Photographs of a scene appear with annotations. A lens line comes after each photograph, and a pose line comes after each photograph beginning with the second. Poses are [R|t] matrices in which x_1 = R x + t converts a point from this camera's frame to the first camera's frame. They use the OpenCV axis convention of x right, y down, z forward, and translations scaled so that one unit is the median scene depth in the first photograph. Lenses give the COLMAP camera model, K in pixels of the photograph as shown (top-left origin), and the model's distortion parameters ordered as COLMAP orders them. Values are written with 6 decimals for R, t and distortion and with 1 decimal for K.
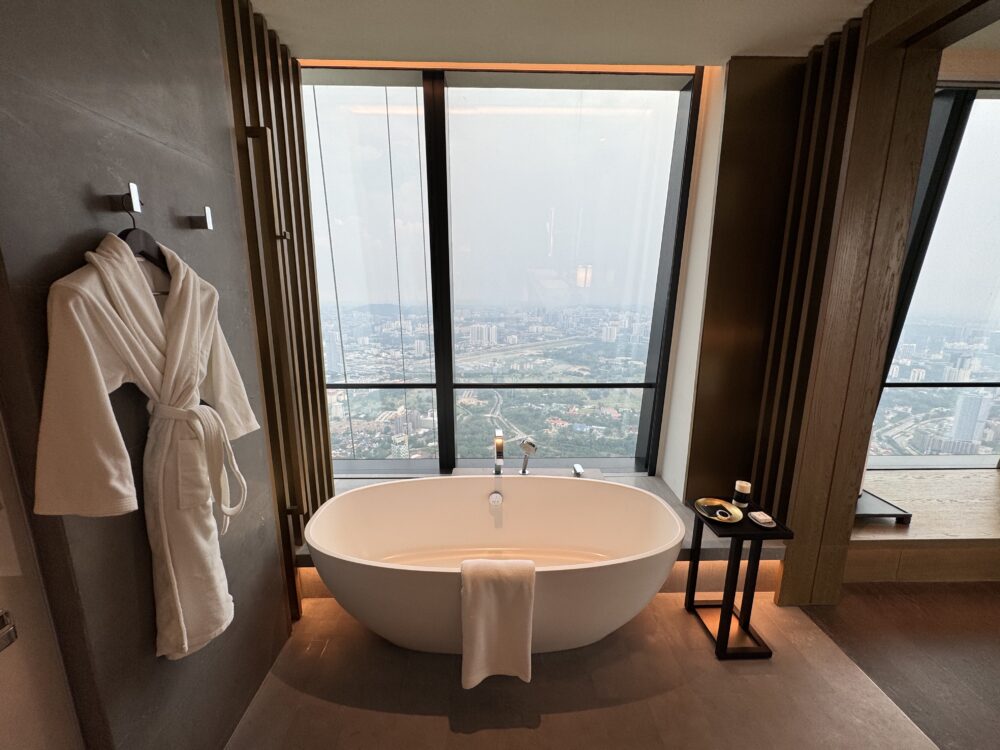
lens RADIAL K [[406.2, 0, 500.0], [0, 406.2, 375.0], [0, 0, 1]] dist [0.000787, 0.000174]
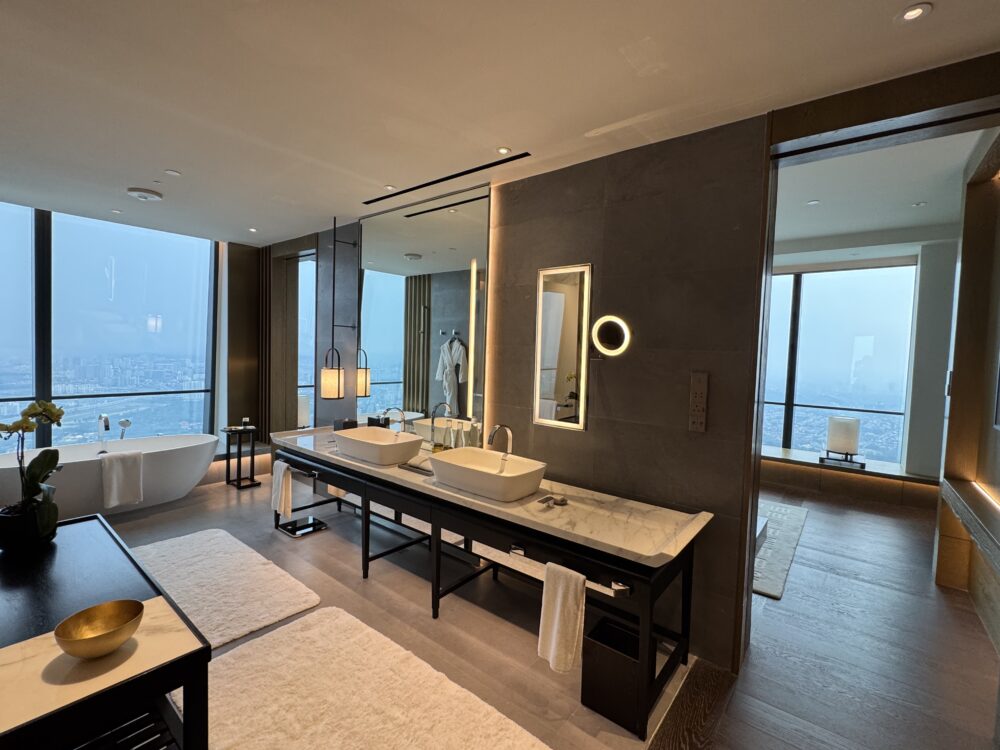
lens RADIAL K [[444.9, 0, 500.0], [0, 444.9, 375.0], [0, 0, 1]] dist [-0.001367, -0.000262]
pose [[0.647300, -0.024600, 0.761838, -0.350702], [0.119386, 0.990415, -0.069456, 0.302297], [-0.752828, 0.135912, 0.644033, -1.523350]]
